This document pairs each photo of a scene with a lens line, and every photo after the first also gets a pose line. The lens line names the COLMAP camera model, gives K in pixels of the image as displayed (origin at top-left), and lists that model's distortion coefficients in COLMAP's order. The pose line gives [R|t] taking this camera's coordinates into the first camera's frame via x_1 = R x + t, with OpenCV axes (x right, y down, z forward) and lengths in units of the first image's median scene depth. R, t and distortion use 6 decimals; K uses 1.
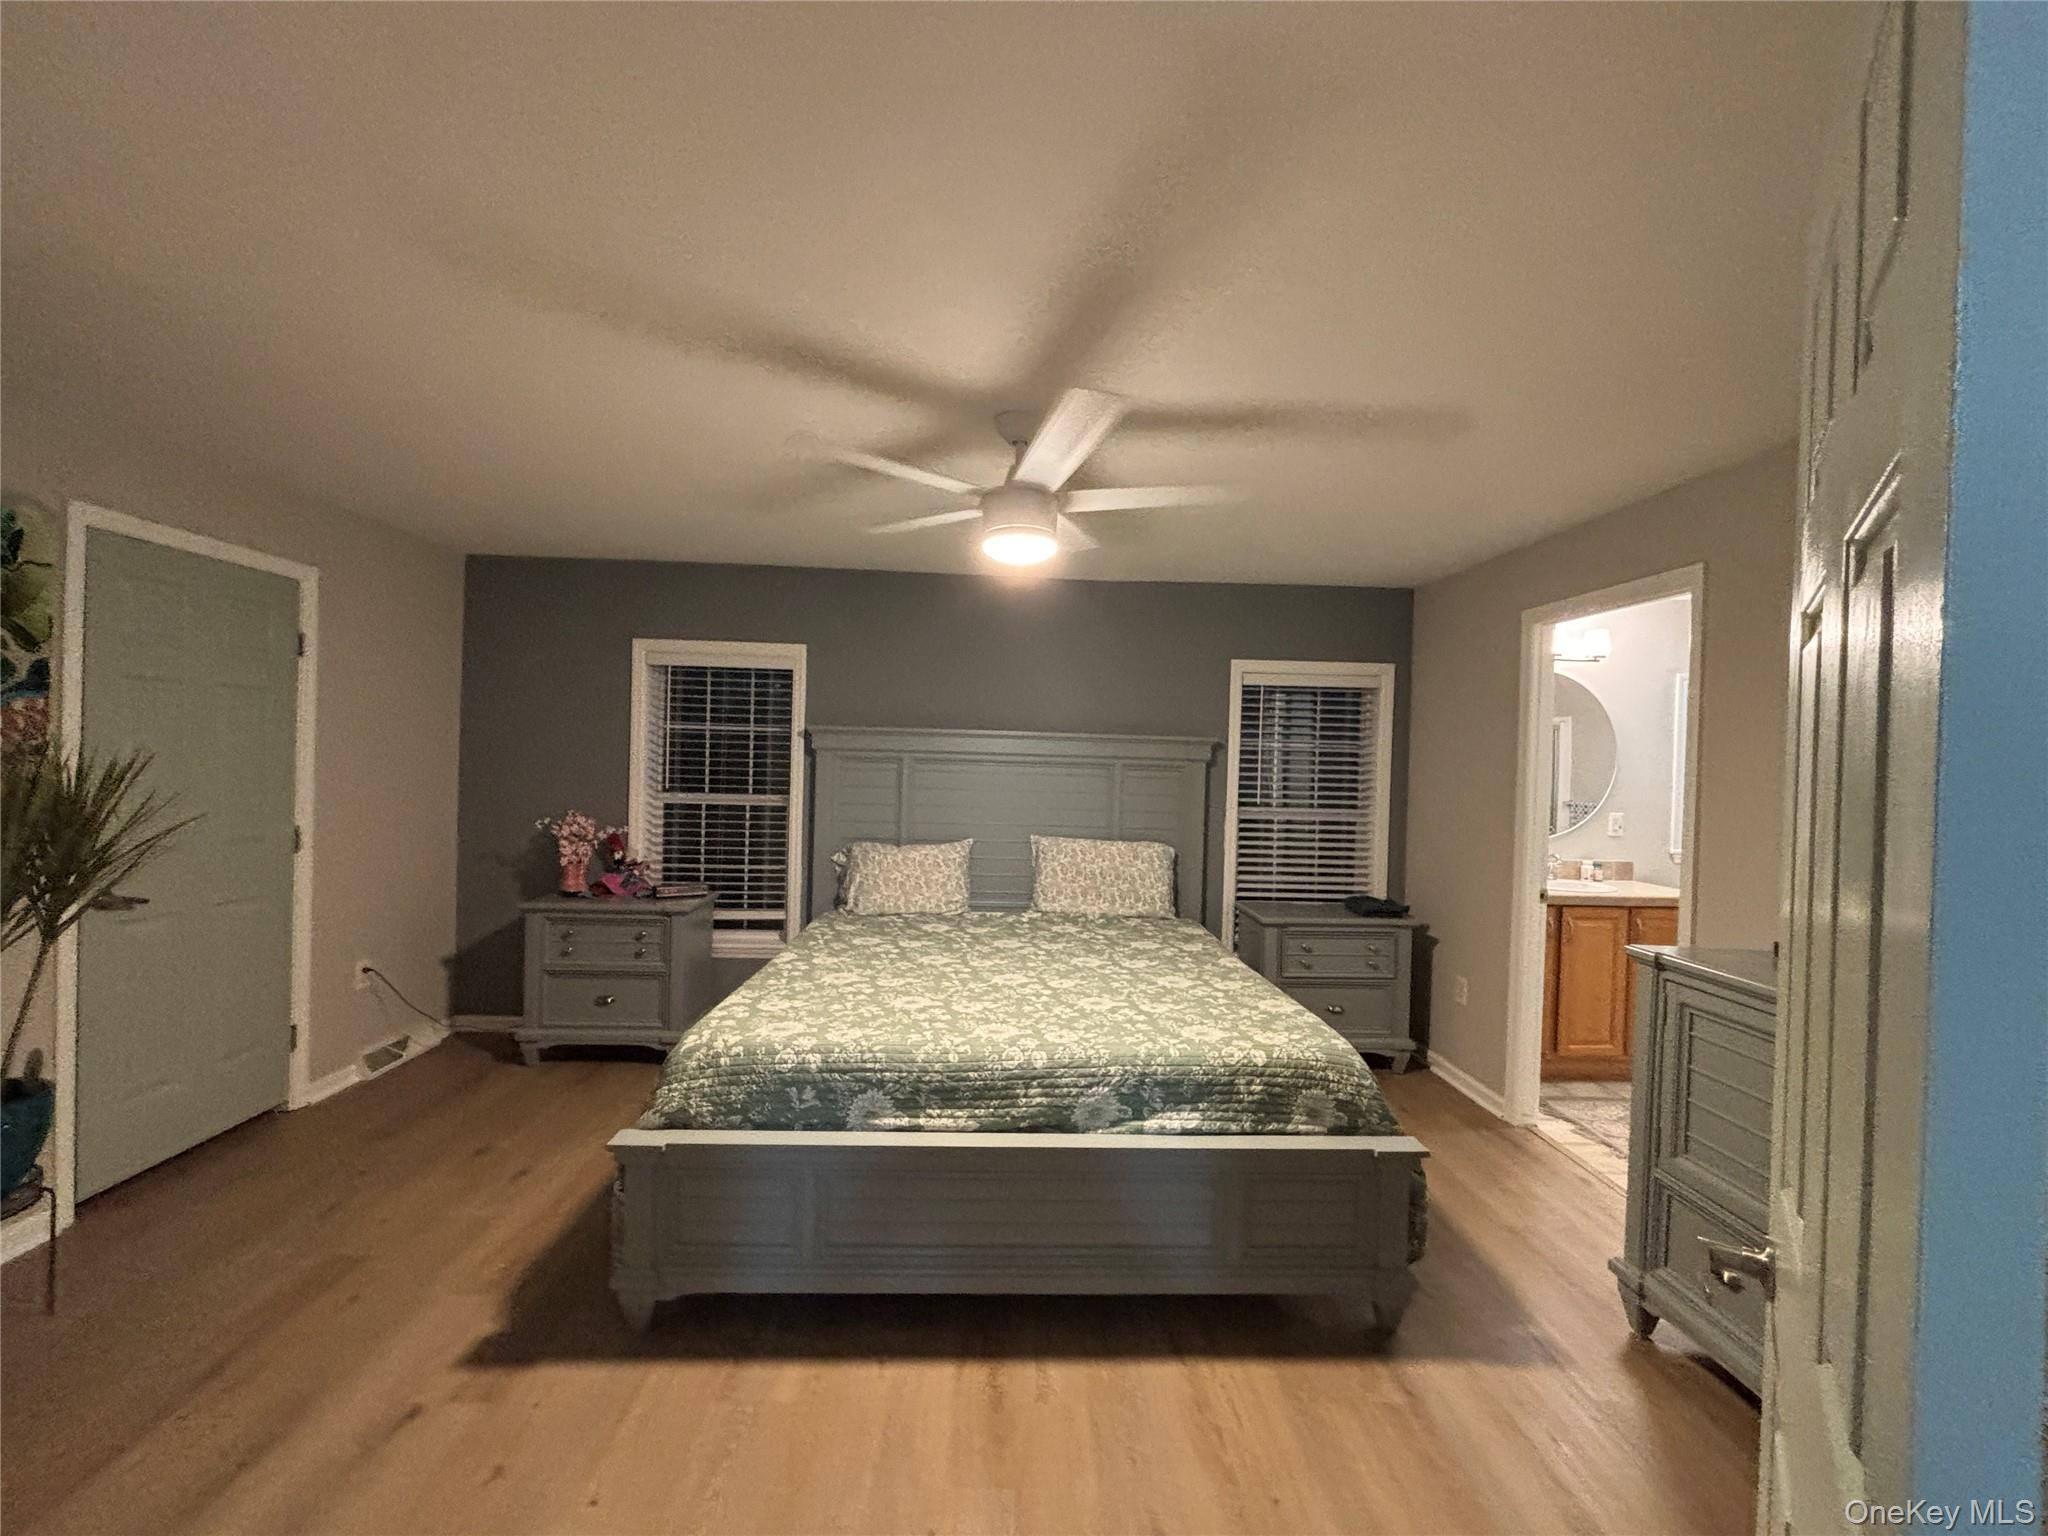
lens RADIAL K [[826.6, 0, 1024.0], [0, 826.6, 768.0], [0, 0, 1]] dist [-0.000744, 0.000372]
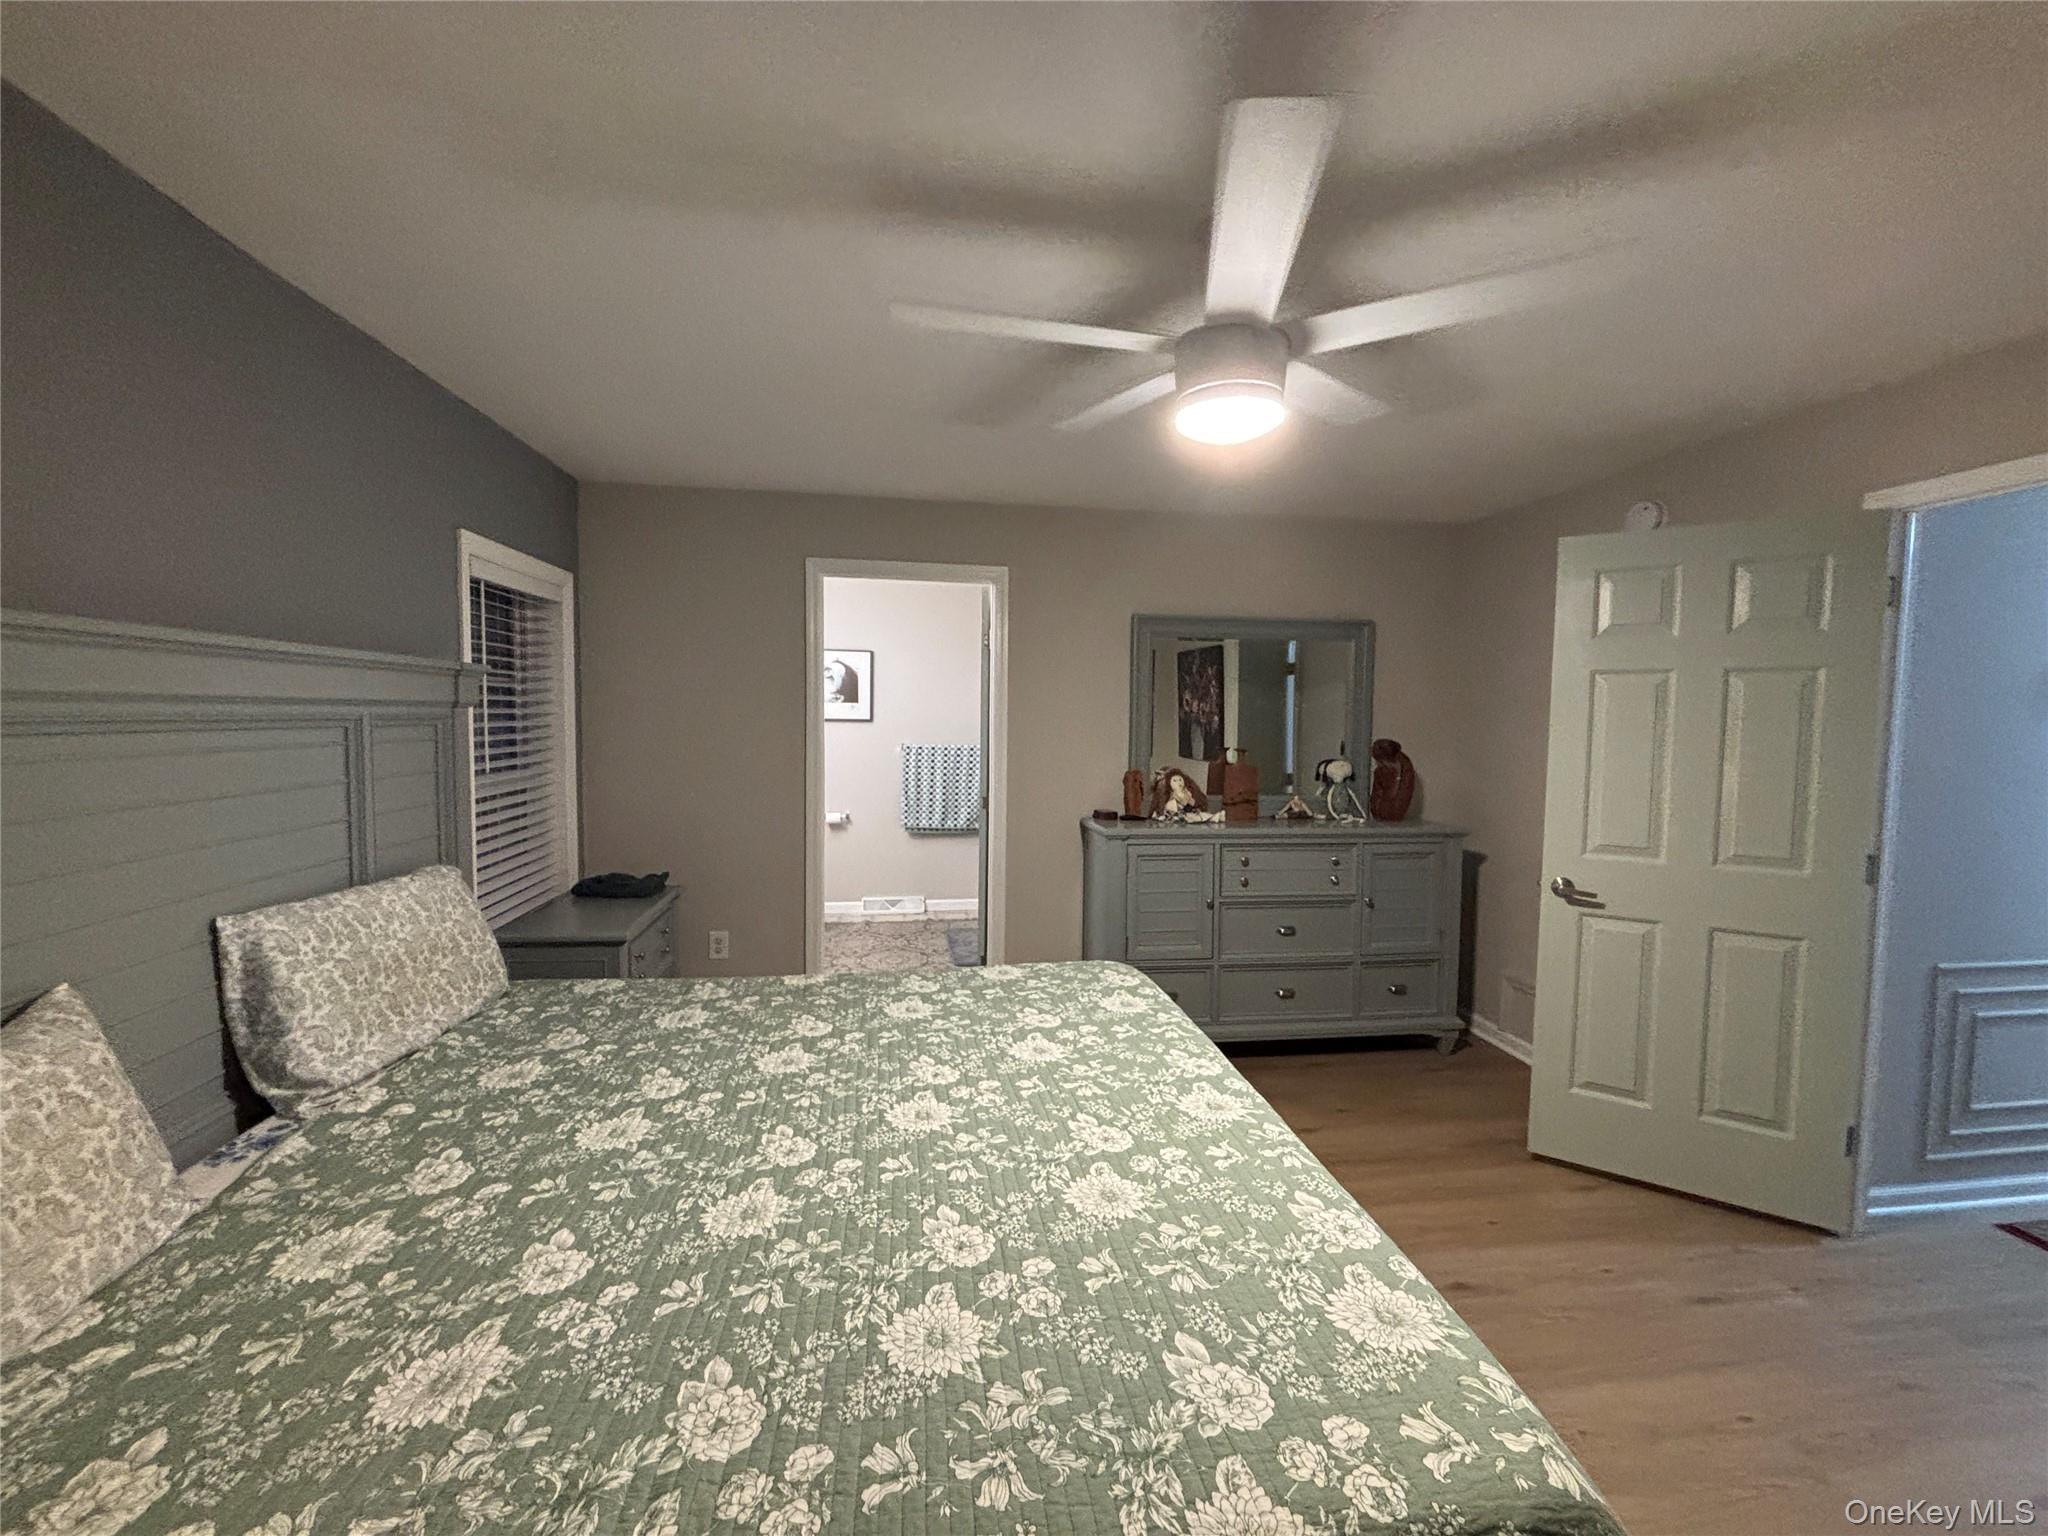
lens RADIAL K [[826.6, 0, 1024.0], [0, 826.6, 768.0], [0, 0, 1]] dist [-0.000744, 0.000372]
pose [[-0.112739, -0.094472, 0.989123, -0.450998], [-0.003745, 0.995503, 0.094655, -0.025143], [-0.993618, 0.006967, -0.112586, 0.803627]]
